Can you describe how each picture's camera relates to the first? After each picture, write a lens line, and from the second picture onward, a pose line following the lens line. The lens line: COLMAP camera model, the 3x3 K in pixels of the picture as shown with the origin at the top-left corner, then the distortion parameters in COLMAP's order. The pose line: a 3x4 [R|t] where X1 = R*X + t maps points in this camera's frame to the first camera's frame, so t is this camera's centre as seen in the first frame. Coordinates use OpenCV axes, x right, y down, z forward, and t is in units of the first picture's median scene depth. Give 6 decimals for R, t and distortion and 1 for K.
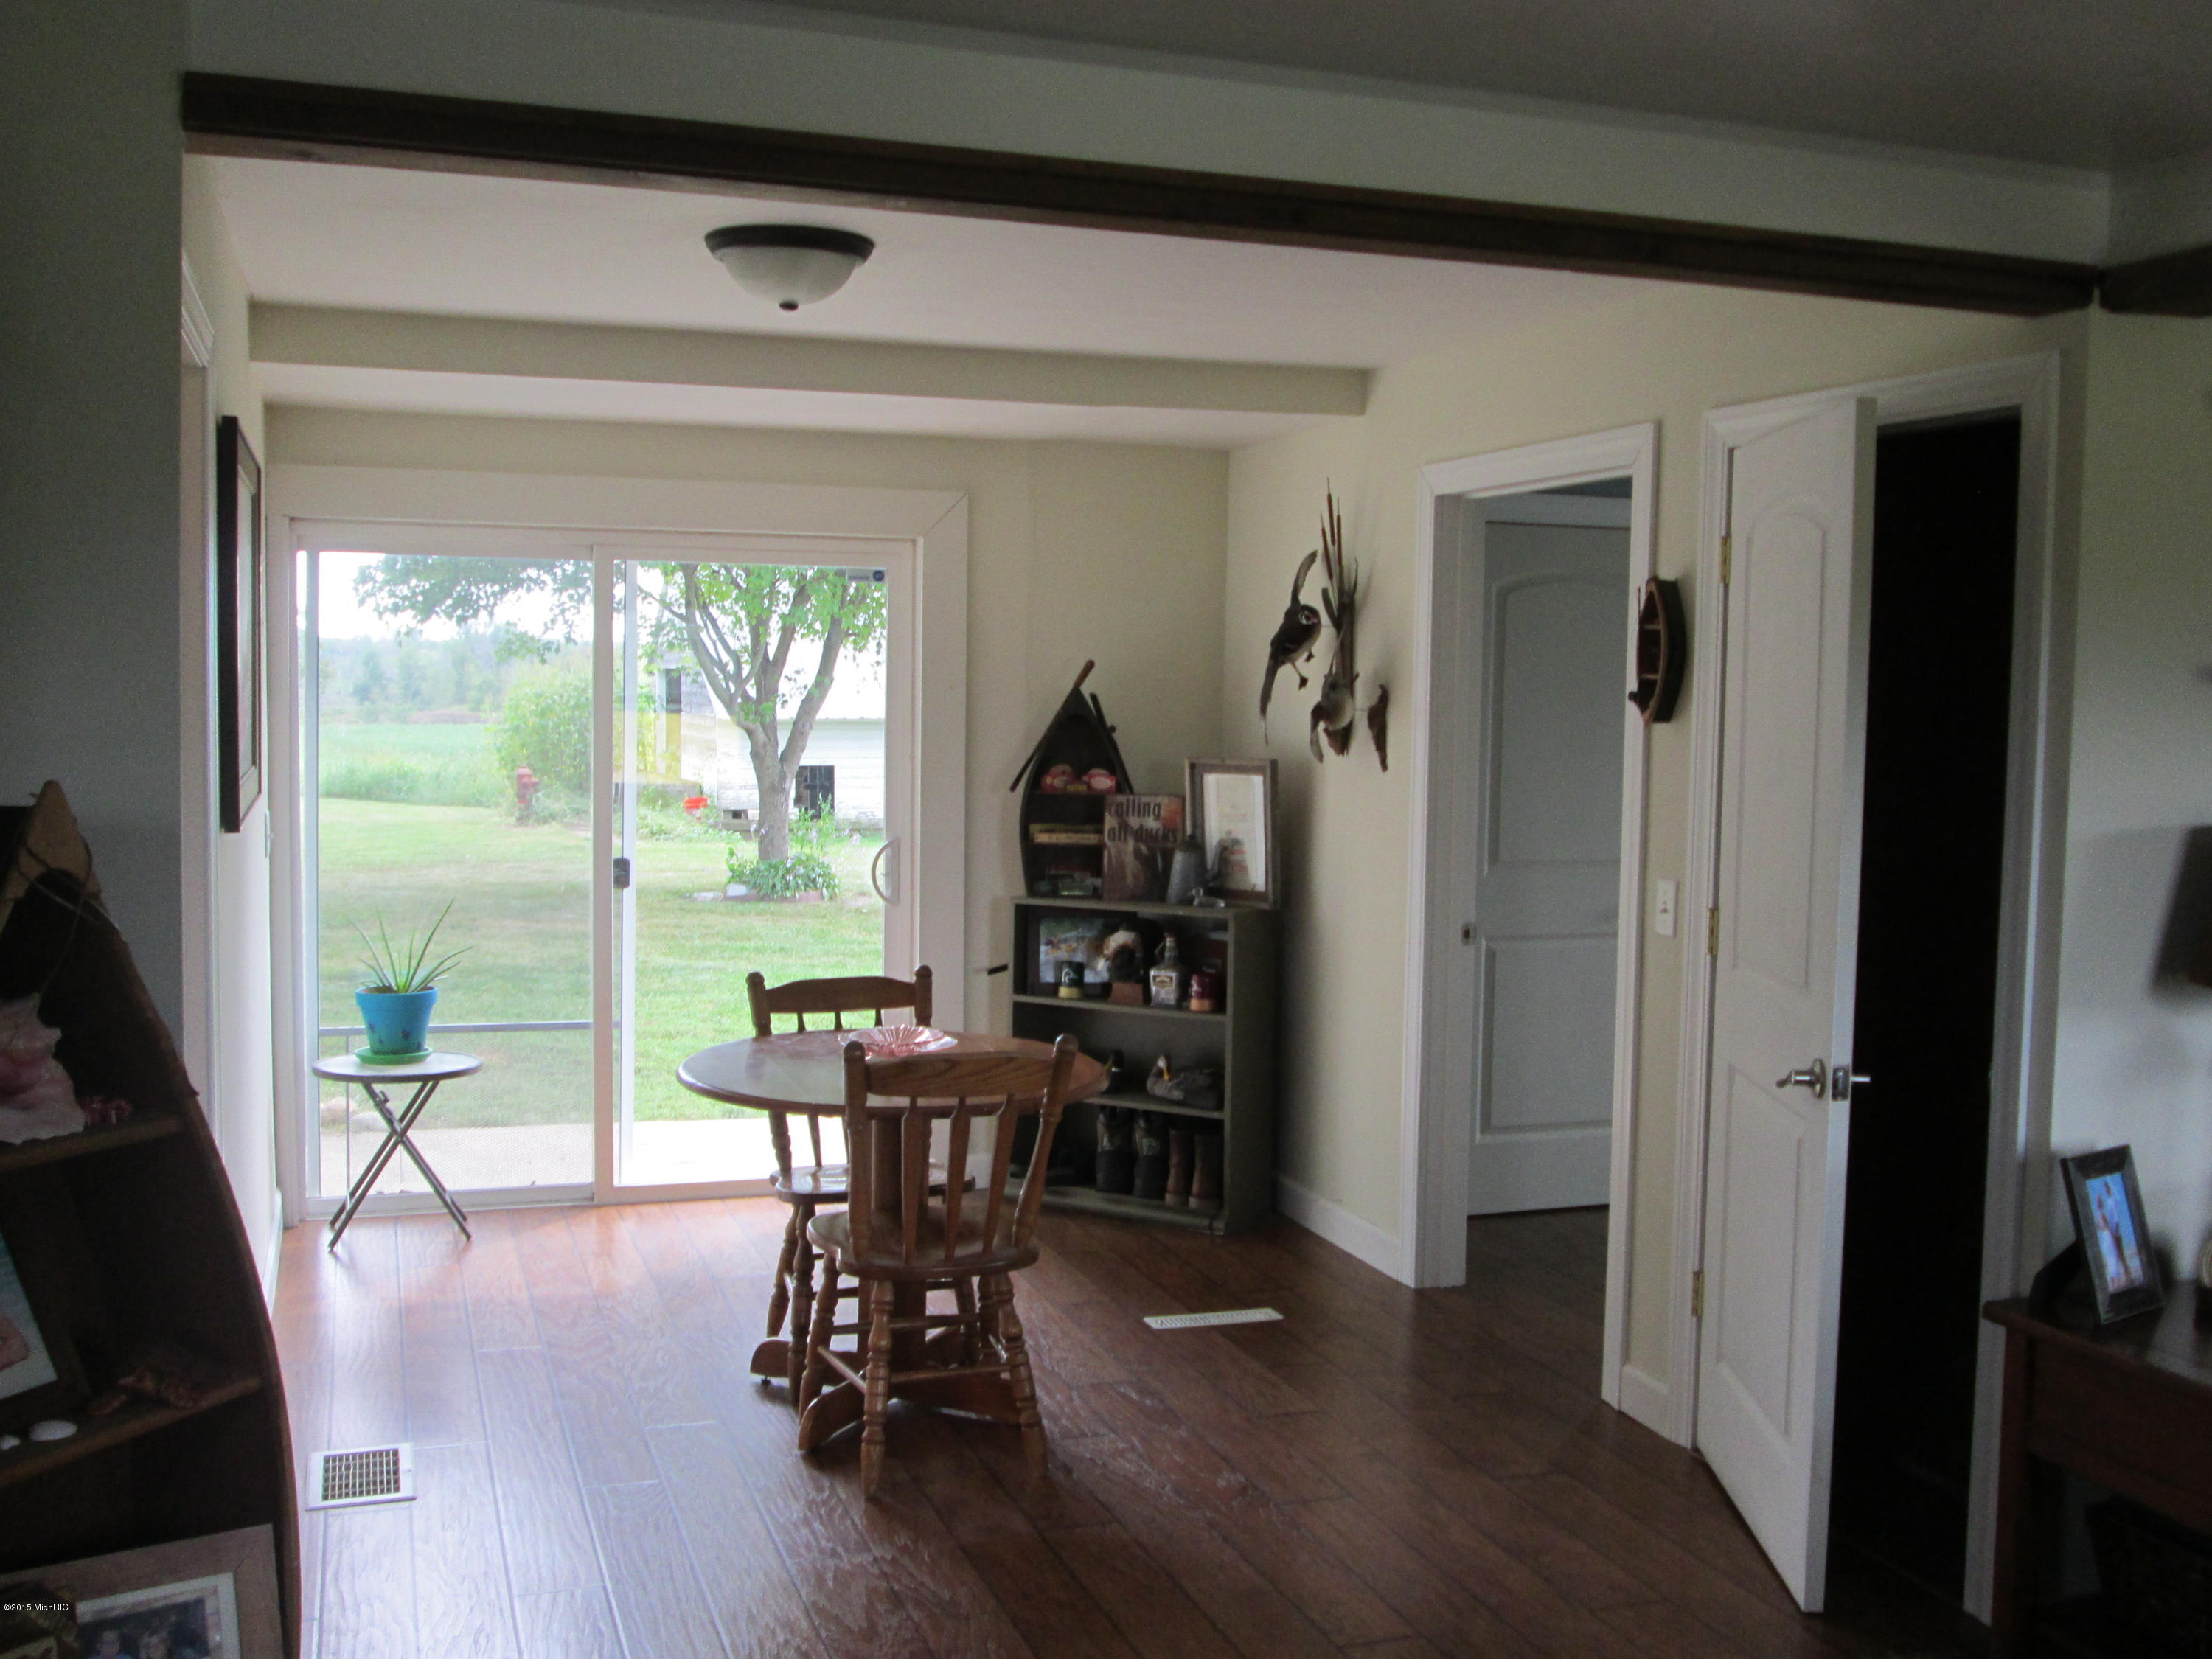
lens RADIAL K [[2186.2, 0, 1067.4], [0, 2186.2, 831.0], [0, 0, 1]] dist [-0.067685, 0.003329]
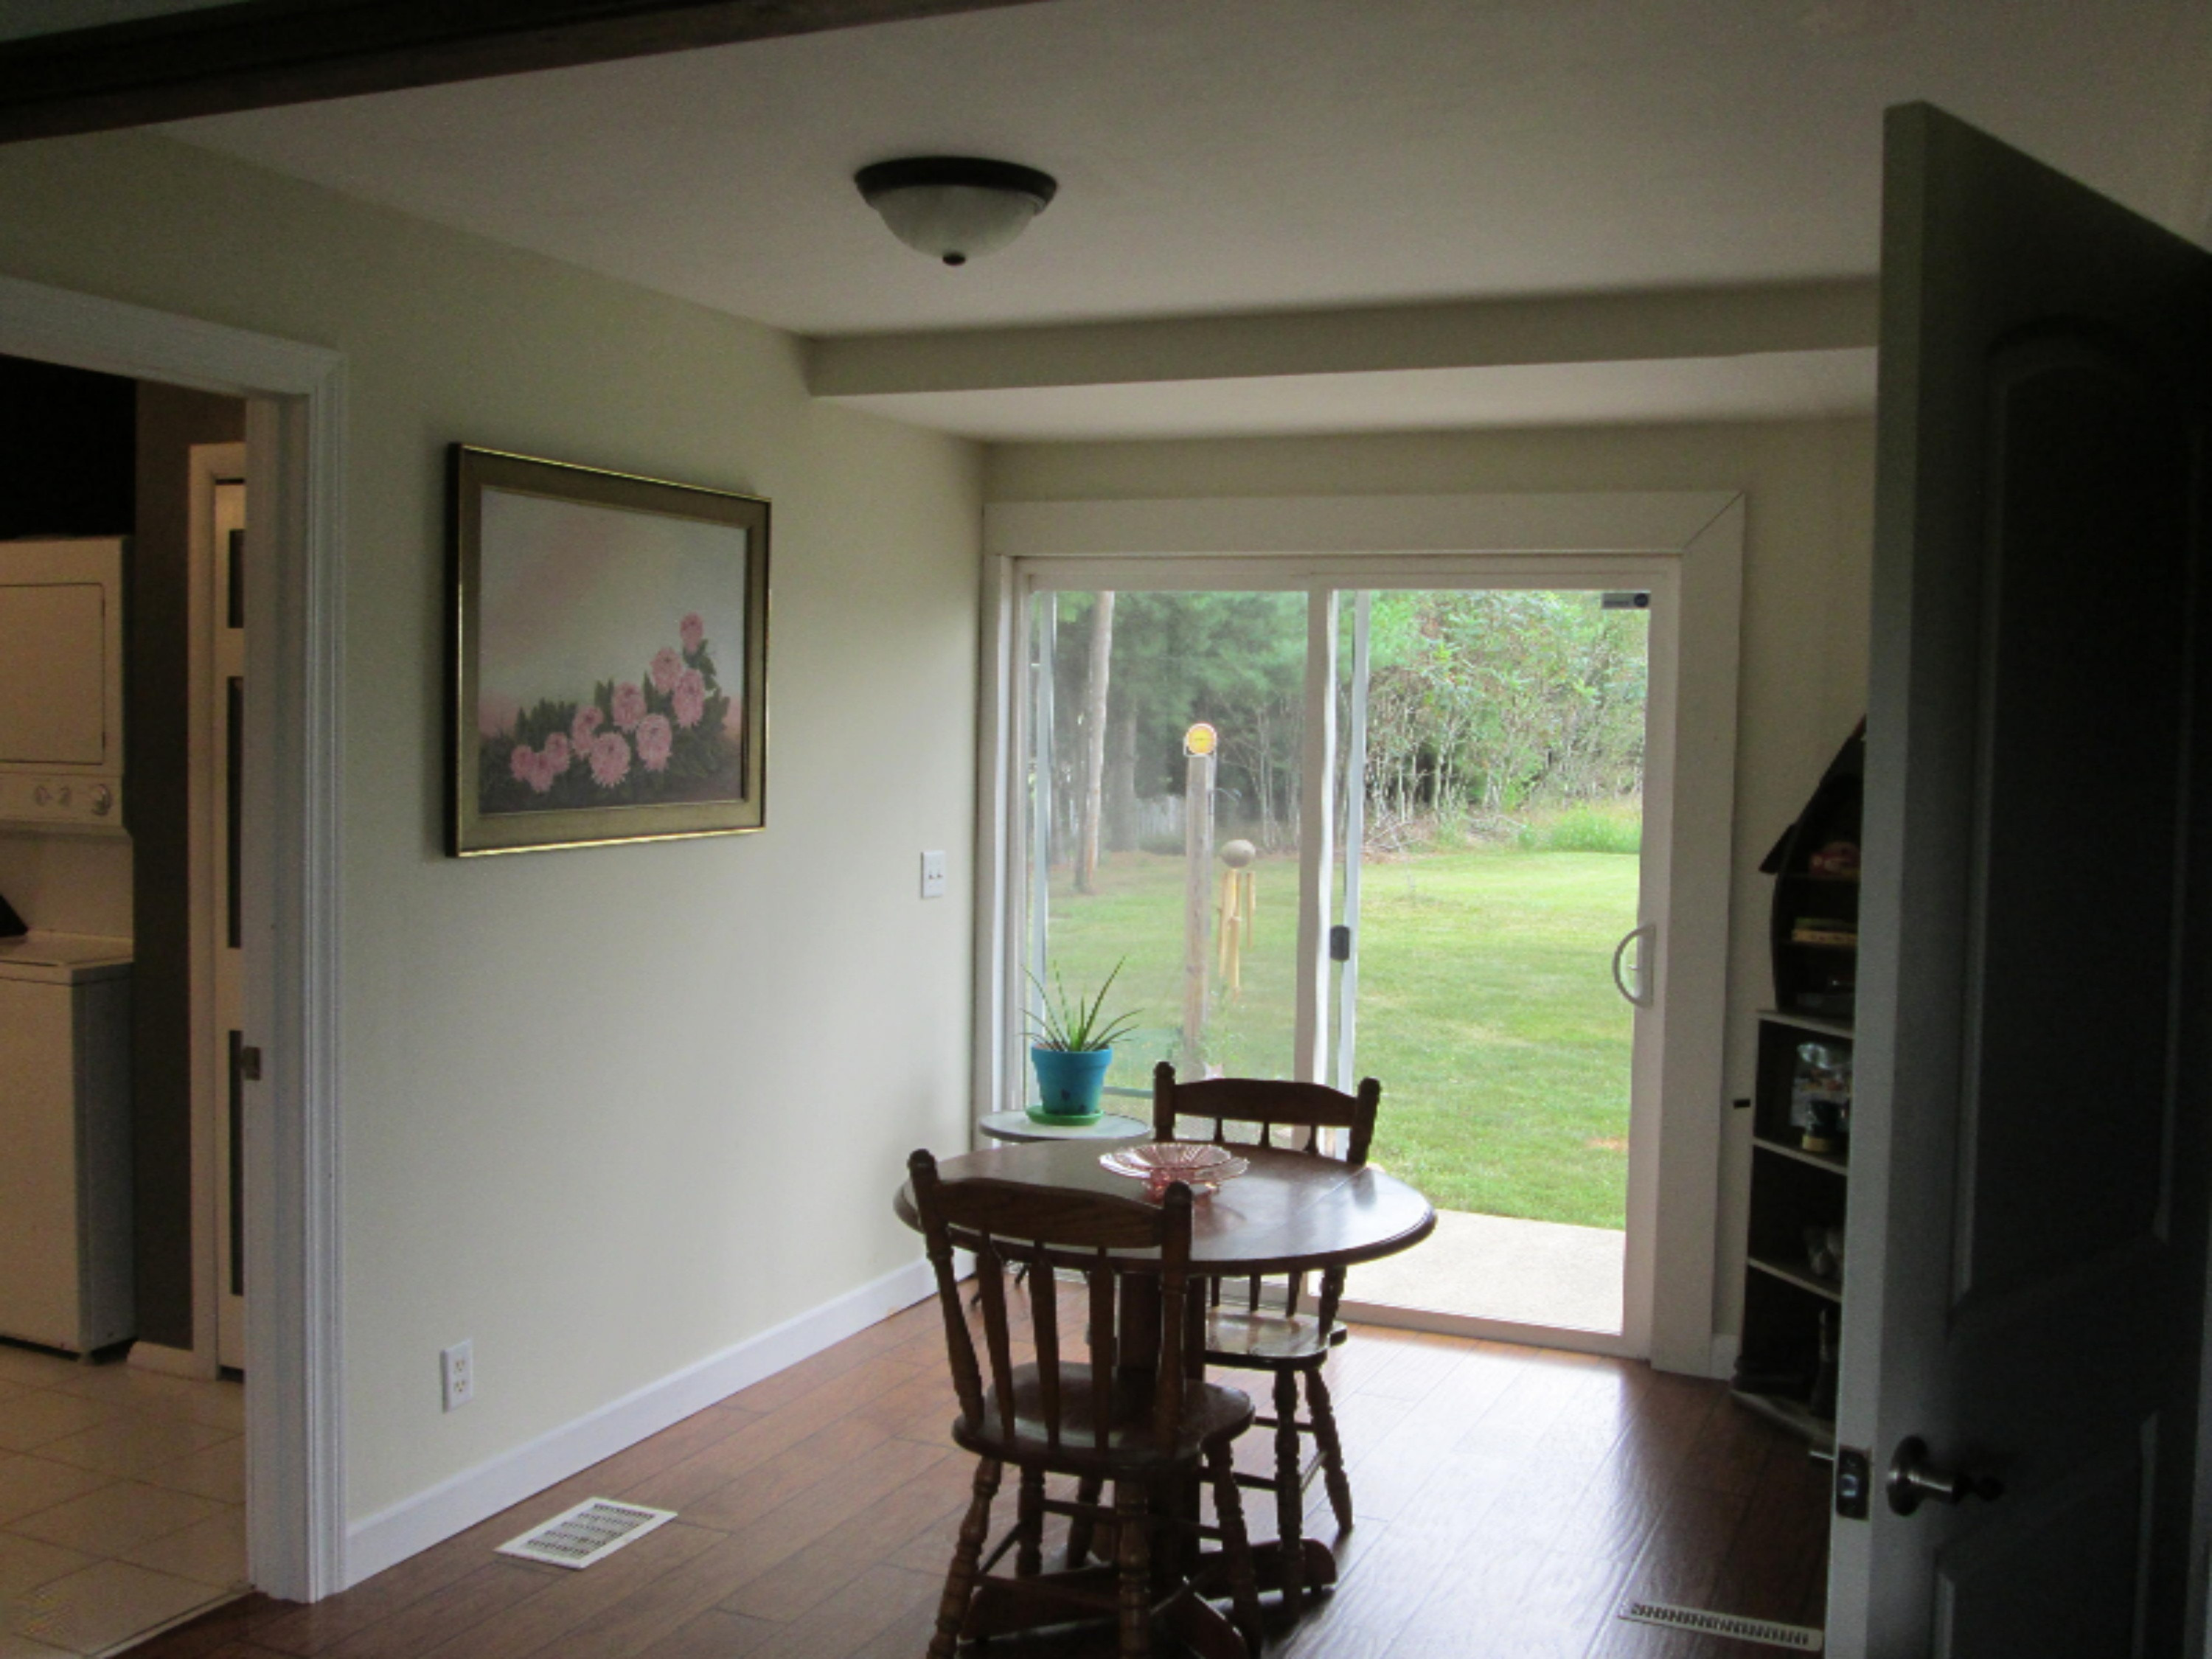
lens RADIAL K [[2186.2, 0, 1067.4], [0, 2186.2, 831.0], [0, 0, 1]] dist [-0.067685, 0.003329]
pose [[0.747221, 0.035552, -0.663625, 0.314953], [-0.058920, 0.998180, -0.012867, -0.009257], [0.661959, 0.048715, 0.747955, 0.279358]]
